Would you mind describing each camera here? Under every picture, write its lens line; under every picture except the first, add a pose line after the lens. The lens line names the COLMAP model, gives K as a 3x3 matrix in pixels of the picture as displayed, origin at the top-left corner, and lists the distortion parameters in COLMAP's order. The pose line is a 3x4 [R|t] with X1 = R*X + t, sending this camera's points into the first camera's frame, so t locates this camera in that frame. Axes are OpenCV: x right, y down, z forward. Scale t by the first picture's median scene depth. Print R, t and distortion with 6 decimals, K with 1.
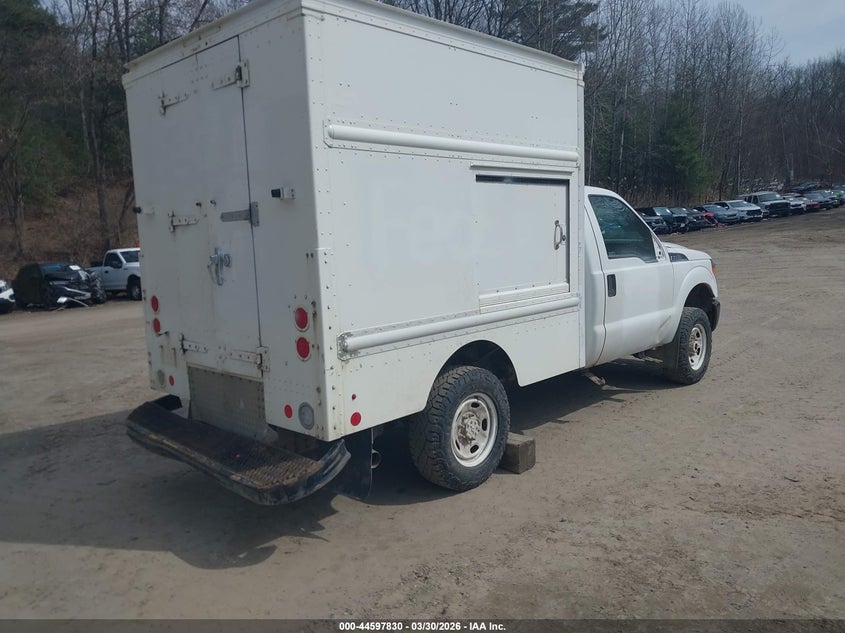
lens RADIAL K [[663.3, 0, 422.5], [0, 663.3, 316.5], [0, 0, 1]] dist [0.027272, -0.004568]
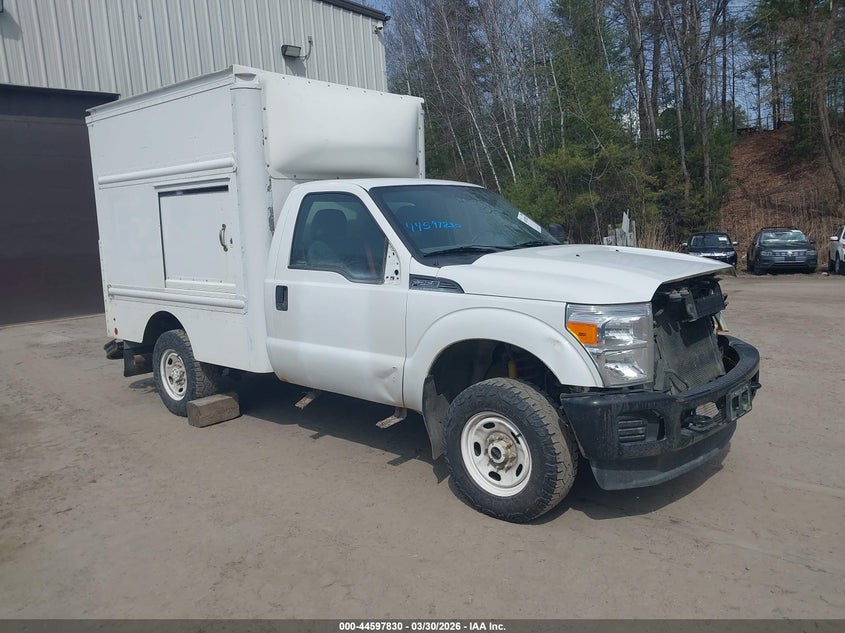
lens RADIAL K [[663.3, 0, 422.5], [0, 663.3, 316.5], [0, 0, 1]] dist [0.027272, -0.004568]
pose [[0.040009, 0.184364, -0.982043, 1.280555], [-0.090690, 0.979444, 0.180181, -0.219145], [0.995075, 0.081852, 0.055906, 1.255336]]
